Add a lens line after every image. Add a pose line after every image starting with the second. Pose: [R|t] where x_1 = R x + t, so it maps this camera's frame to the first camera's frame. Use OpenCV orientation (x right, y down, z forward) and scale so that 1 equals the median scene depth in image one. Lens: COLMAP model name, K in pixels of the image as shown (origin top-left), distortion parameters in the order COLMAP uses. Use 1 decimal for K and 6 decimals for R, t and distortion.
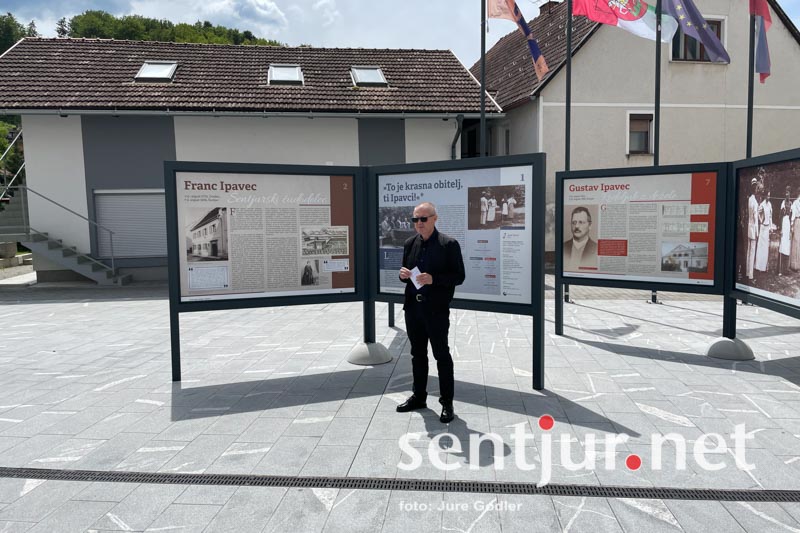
lens RADIAL K [[616.7, 0, 400.0], [0, 616.7, 266.5], [0, 0, 1]] dist [0.105495, -0.141182]
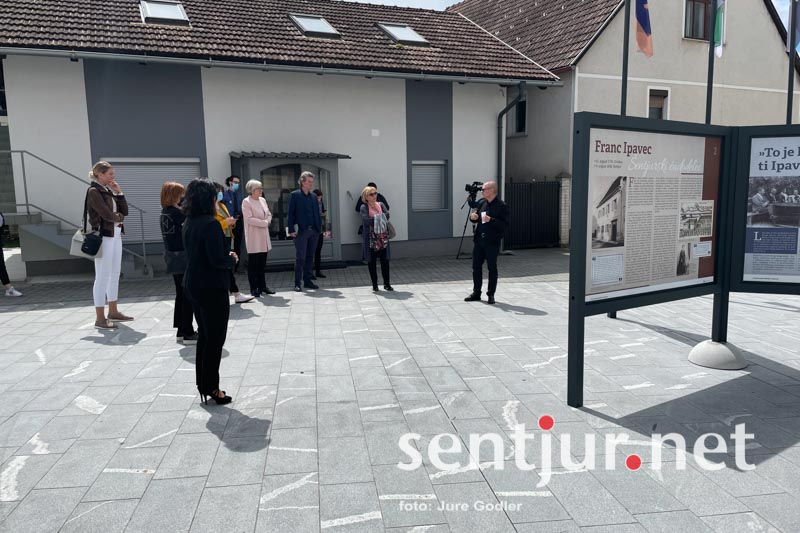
lens RADIAL K [[616.7, 0, 400.0], [0, 616.7, 266.5], [0, 0, 1]] dist [0.105495, -0.141182]
pose [[0.970345, -0.026403, 0.240278, -0.693559], [0.017734, 0.999114, 0.038170, -0.017930], [-0.241073, -0.032777, 0.969953, 0.304259]]
